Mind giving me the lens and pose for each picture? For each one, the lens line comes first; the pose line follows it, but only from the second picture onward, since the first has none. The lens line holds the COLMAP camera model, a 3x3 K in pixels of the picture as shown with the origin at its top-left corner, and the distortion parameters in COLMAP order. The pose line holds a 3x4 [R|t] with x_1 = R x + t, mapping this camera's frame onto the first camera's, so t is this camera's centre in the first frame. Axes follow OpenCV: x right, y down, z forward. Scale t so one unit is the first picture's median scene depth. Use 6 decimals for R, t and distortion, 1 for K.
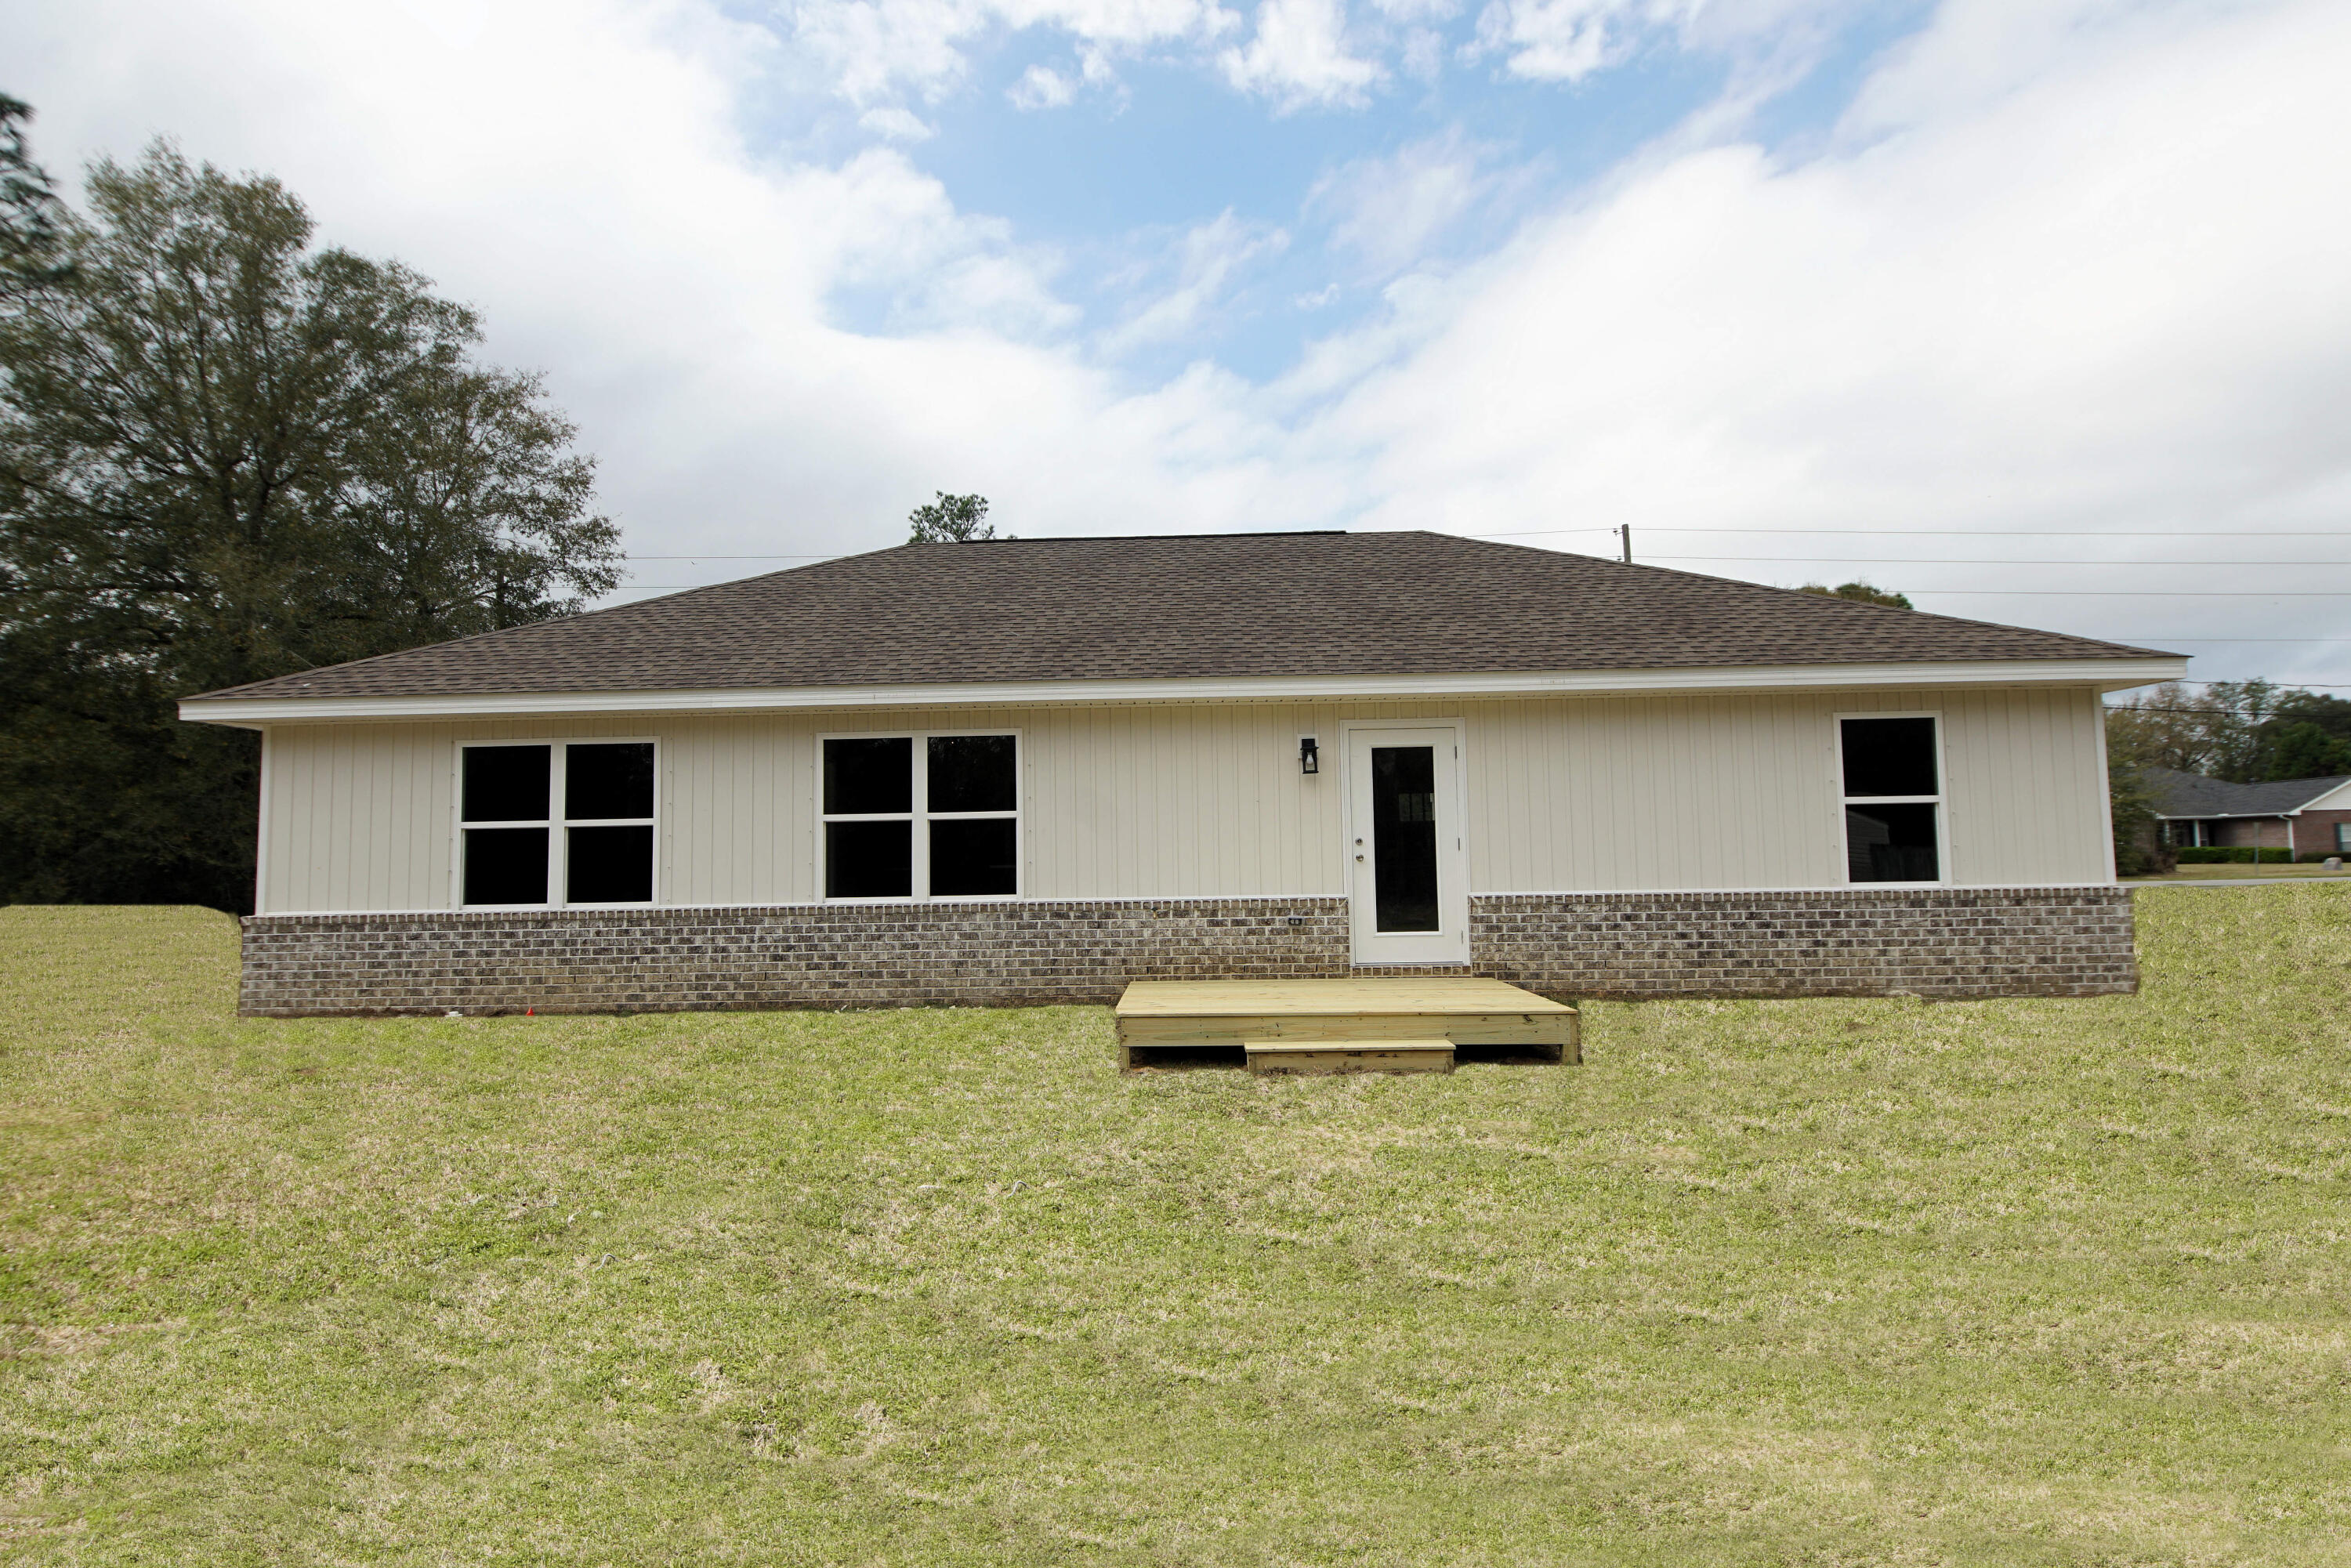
lens RADIAL K [[1259.1, 0, 1152.1], [0, 1259.1, 783.3], [0, 0, 1]] dist [0.028467, -0.026173]
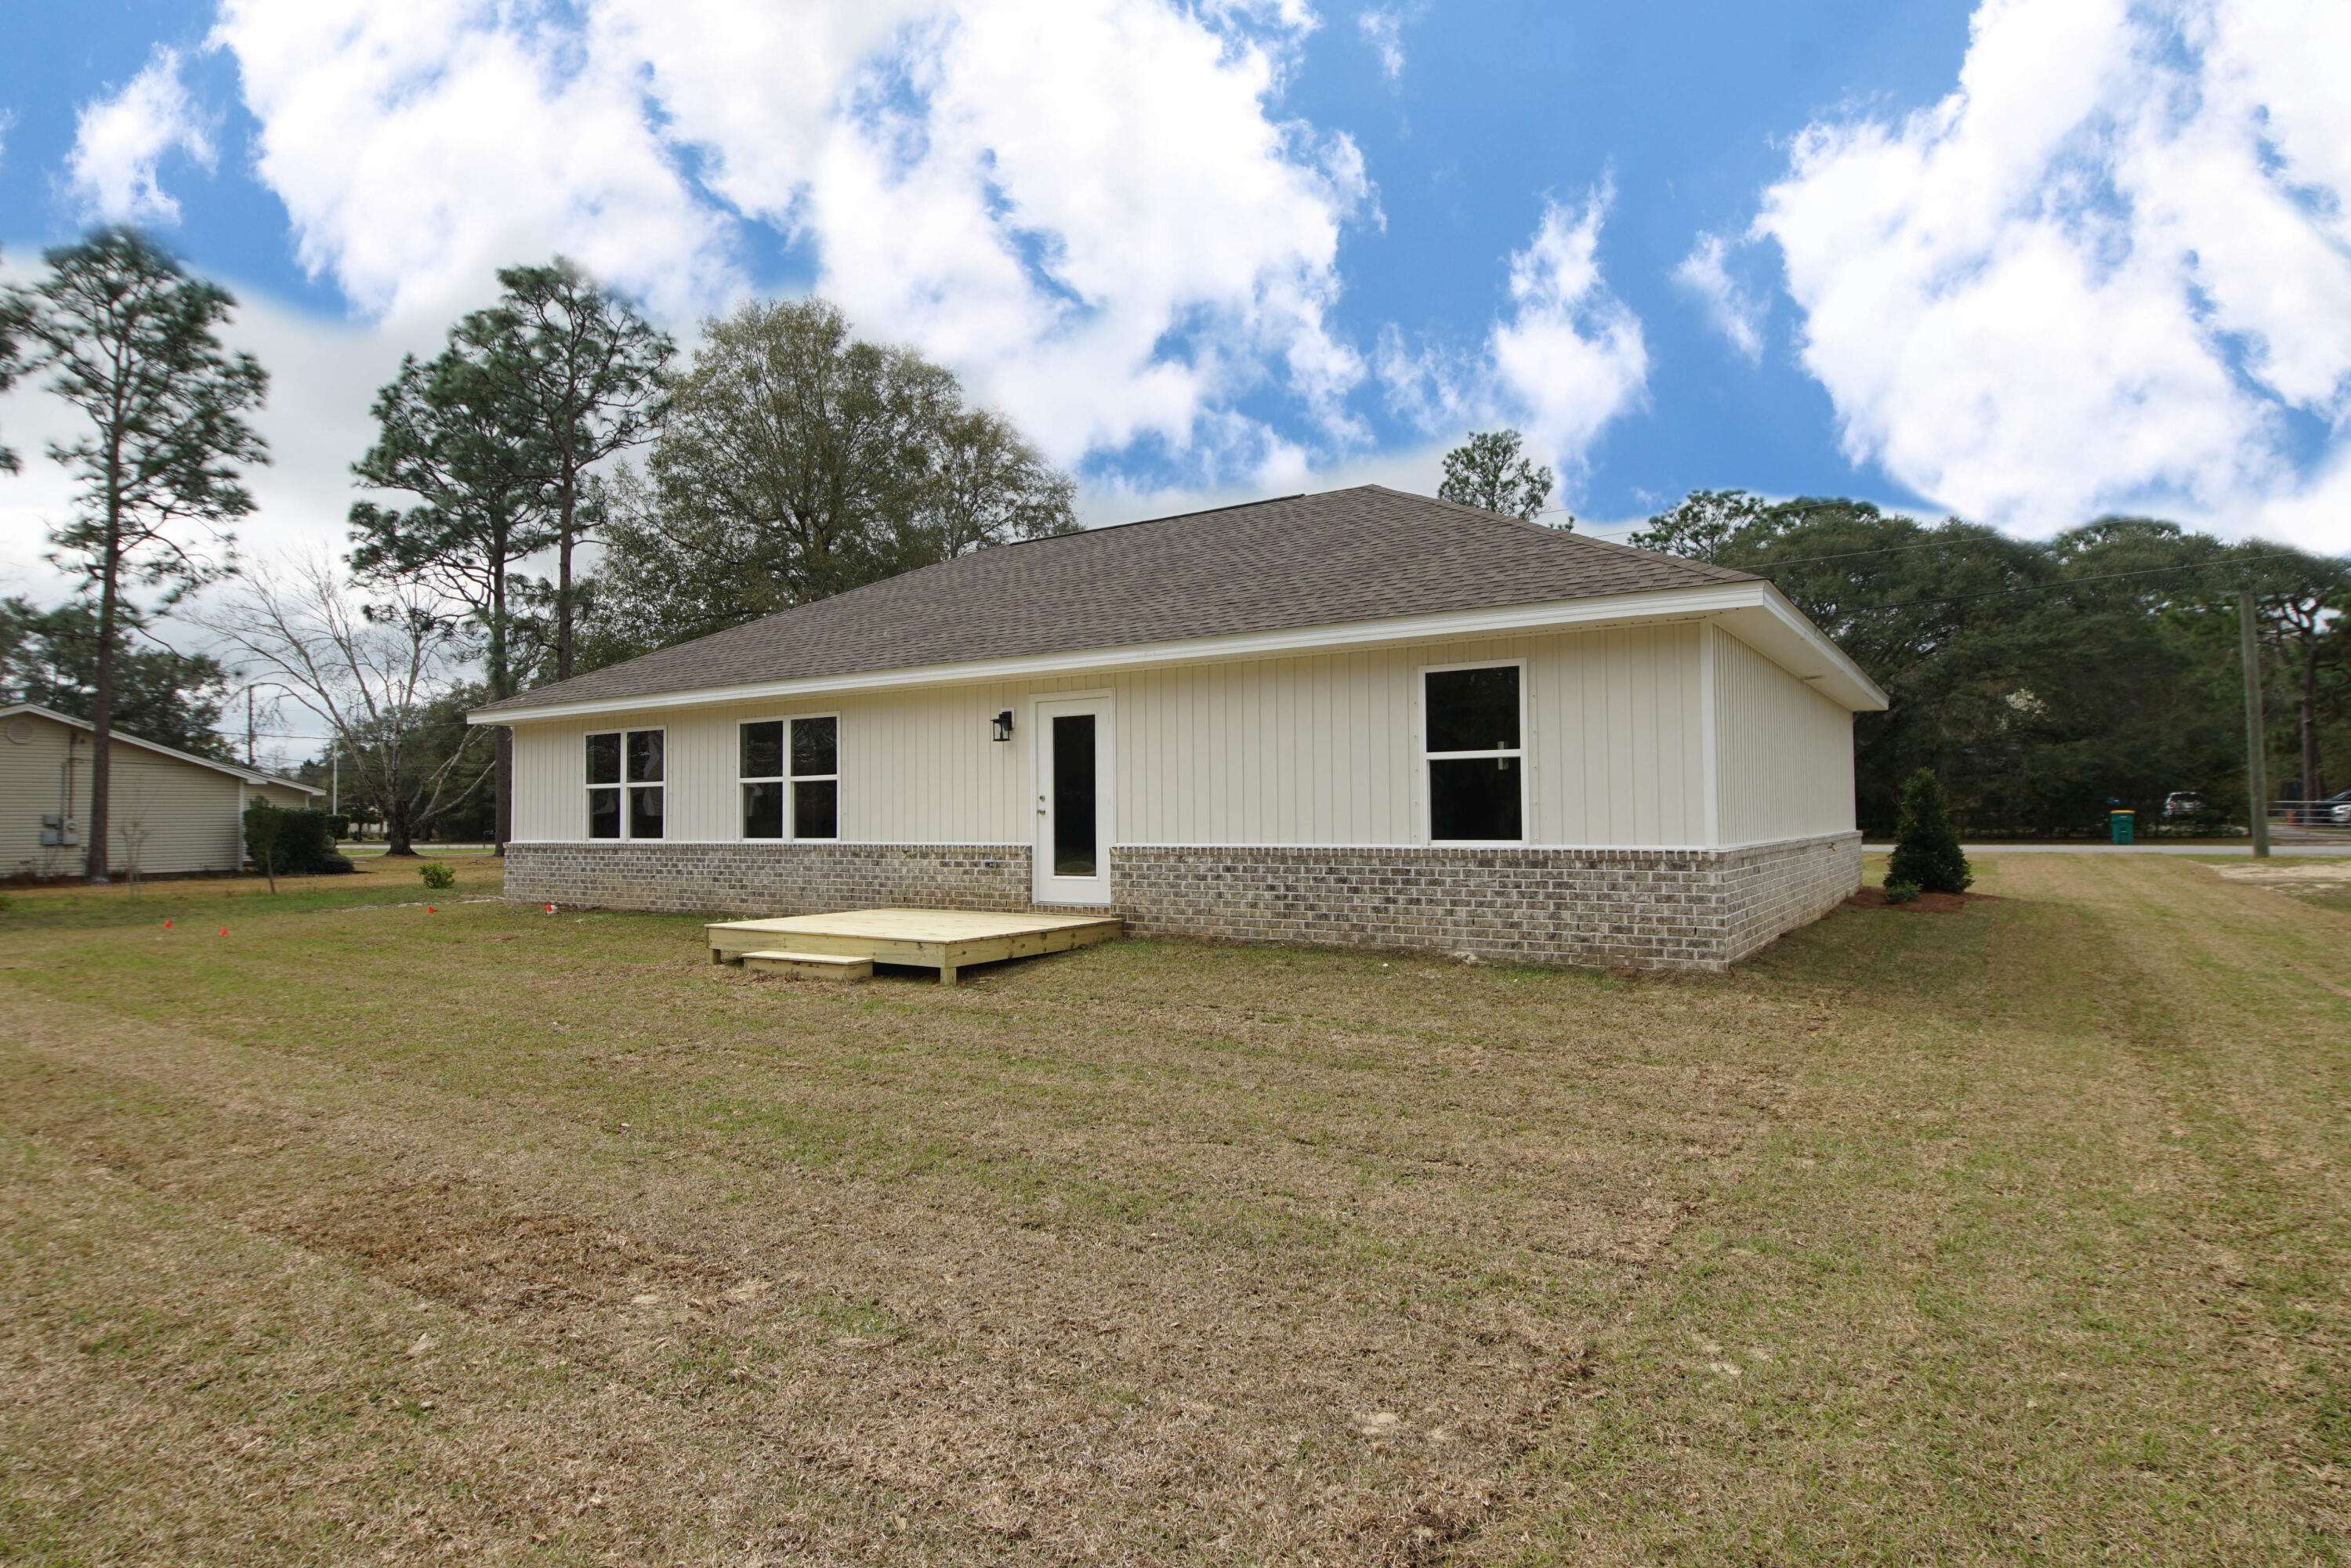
lens RADIAL K [[1259.1, 0, 1174.6], [0, 1259.1, 789.6], [0, 0, 1]] dist [0.028467, -0.026173]
pose [[0.850336, -0.002734, -0.526232, 0.901785], [0.031143, 0.998495, 0.045137, -0.010706], [0.525317, -0.054770, 0.849142, 0.073461]]
